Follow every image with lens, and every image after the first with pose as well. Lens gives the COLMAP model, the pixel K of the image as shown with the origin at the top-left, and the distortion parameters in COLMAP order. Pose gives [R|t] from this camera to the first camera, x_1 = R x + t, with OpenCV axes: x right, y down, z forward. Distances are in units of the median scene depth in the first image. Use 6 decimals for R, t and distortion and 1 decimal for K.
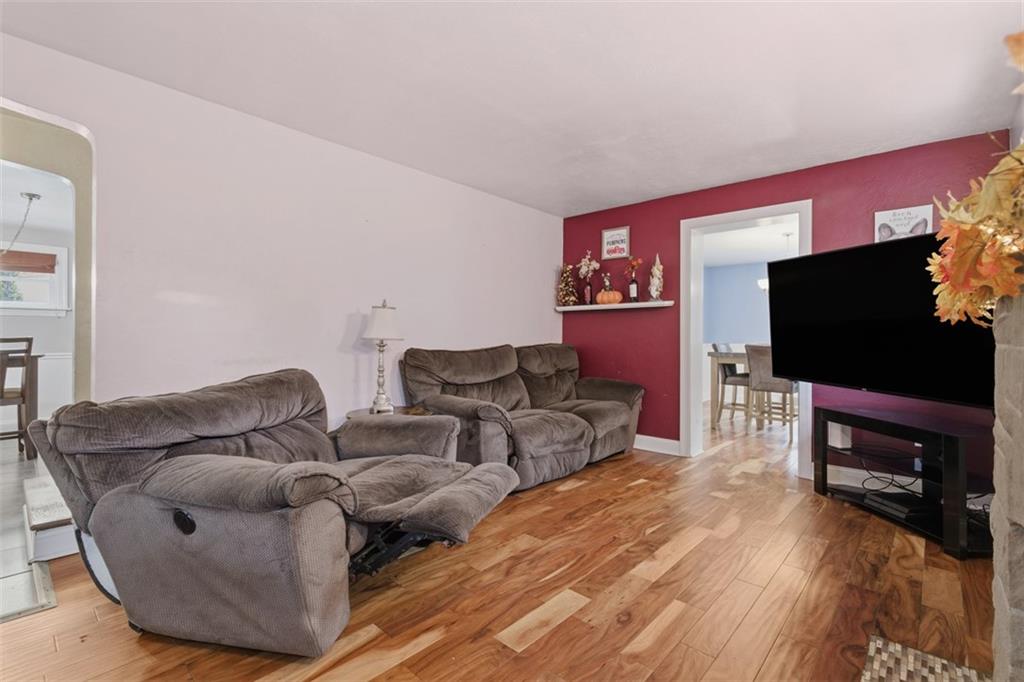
lens RADIAL K [[462.0, 0, 514.1], [0, 462.0, 340.9], [0, 0, 1]] dist [-0.002636, -0.000844]
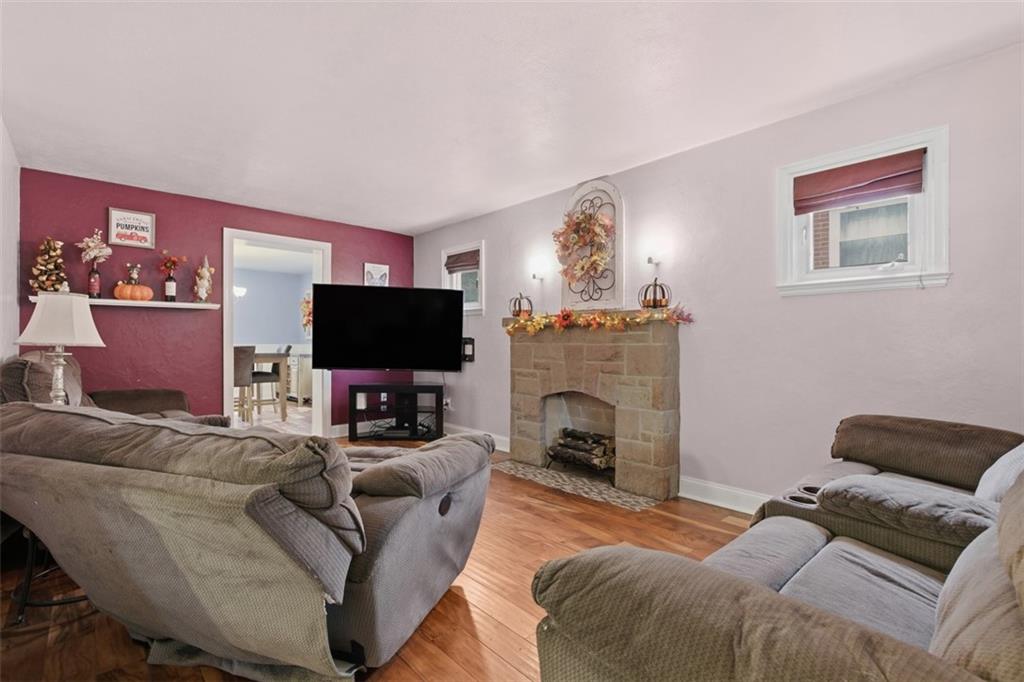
lens RADIAL K [[462.0, 0, 507.8], [0, 462.0, 339.2], [0, 0, 1]] dist [-0.002636, -0.000844]
pose [[0.094548, -0.005726, 0.995504, -0.733356], [0.006263, 0.999967, 0.005157, -0.011422], [-0.995501, 0.005747, 0.094581, 0.310155]]
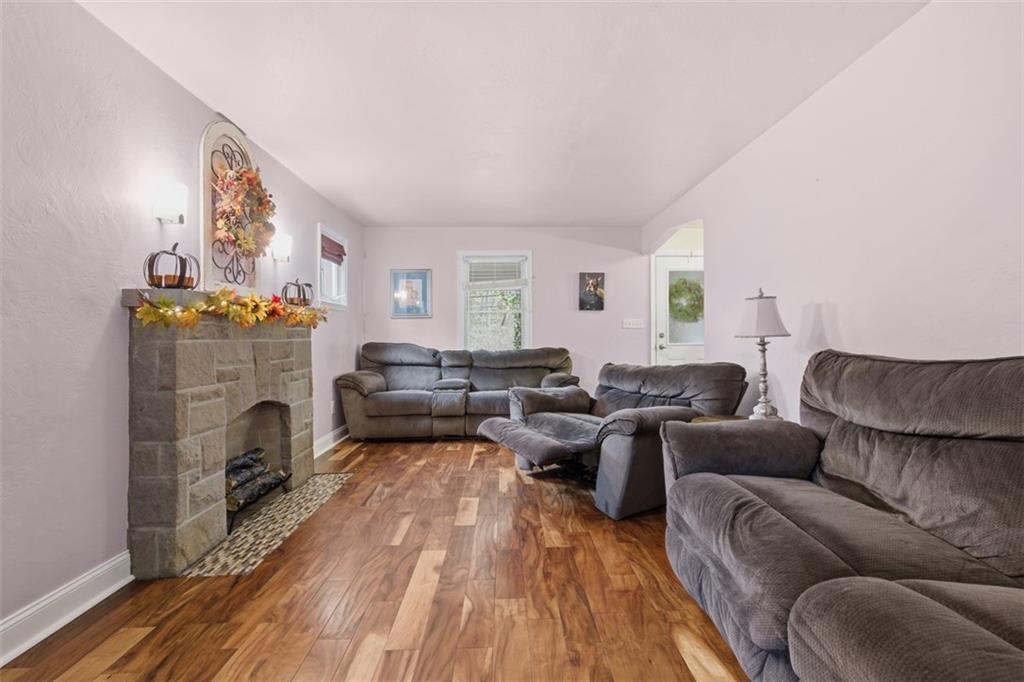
lens RADIAL K [[462.0, 0, 512.0], [0, 462.0, 338.8], [0, 0, 1]] dist [-0.002636, -0.000844]
pose [[-0.724228, -0.001655, -0.689559, 0.527040], [-0.003384, 0.999994, 0.001154, 0.000955], [0.689553, 0.003169, -0.724229, 1.122717]]
